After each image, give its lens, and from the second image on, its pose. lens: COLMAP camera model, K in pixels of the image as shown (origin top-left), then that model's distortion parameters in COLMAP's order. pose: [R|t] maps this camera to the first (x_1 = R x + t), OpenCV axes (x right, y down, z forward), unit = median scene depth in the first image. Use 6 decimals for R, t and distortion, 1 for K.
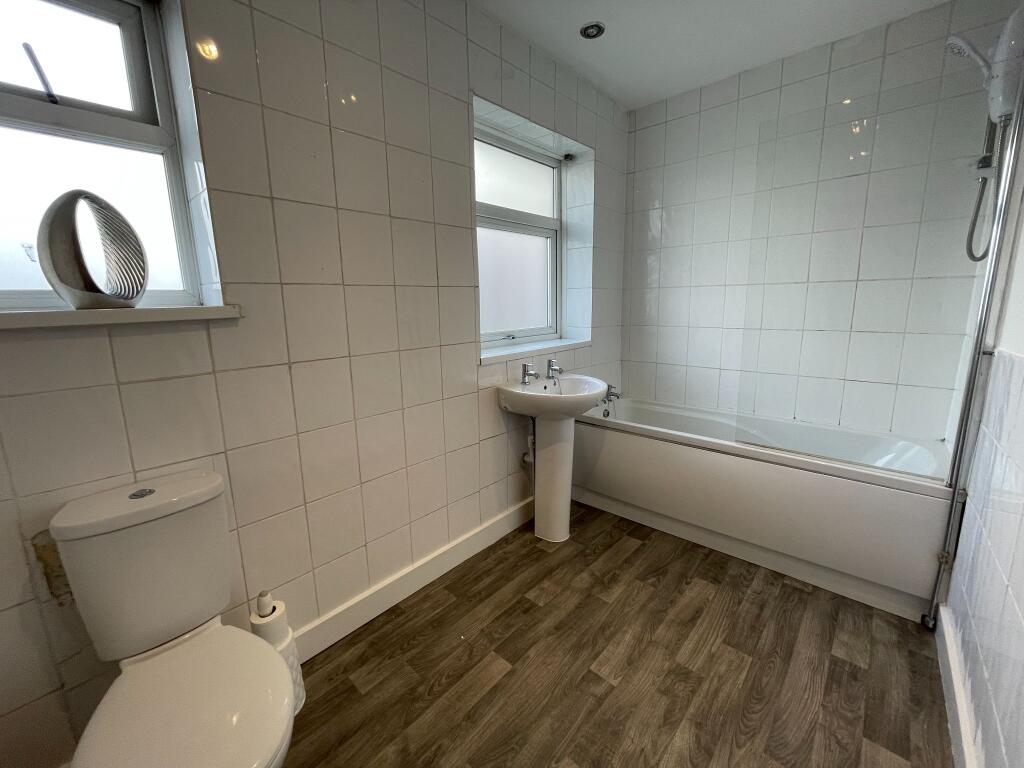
lens RADIAL K [[413.5, 0, 511.2], [0, 413.5, 374.5], [0, 0, 1]] dist [-0.001977, -0.000094]
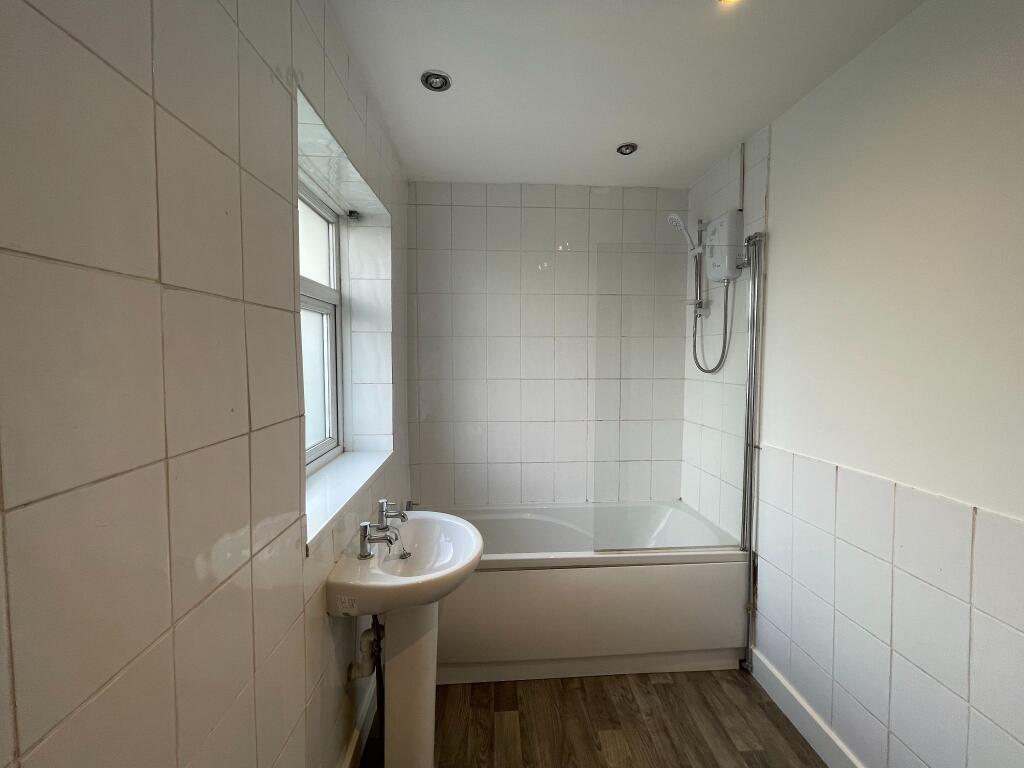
lens RADIAL K [[413.5, 0, 511.2], [0, 413.5, 374.5], [0, 0, 1]] dist [-0.001977, -0.000094]
pose [[0.699184, -0.017059, 0.714739, -0.252832], [0.112181, 0.989949, -0.086113, -0.171216], [-0.706086, 0.140389, 0.694070, 0.385098]]
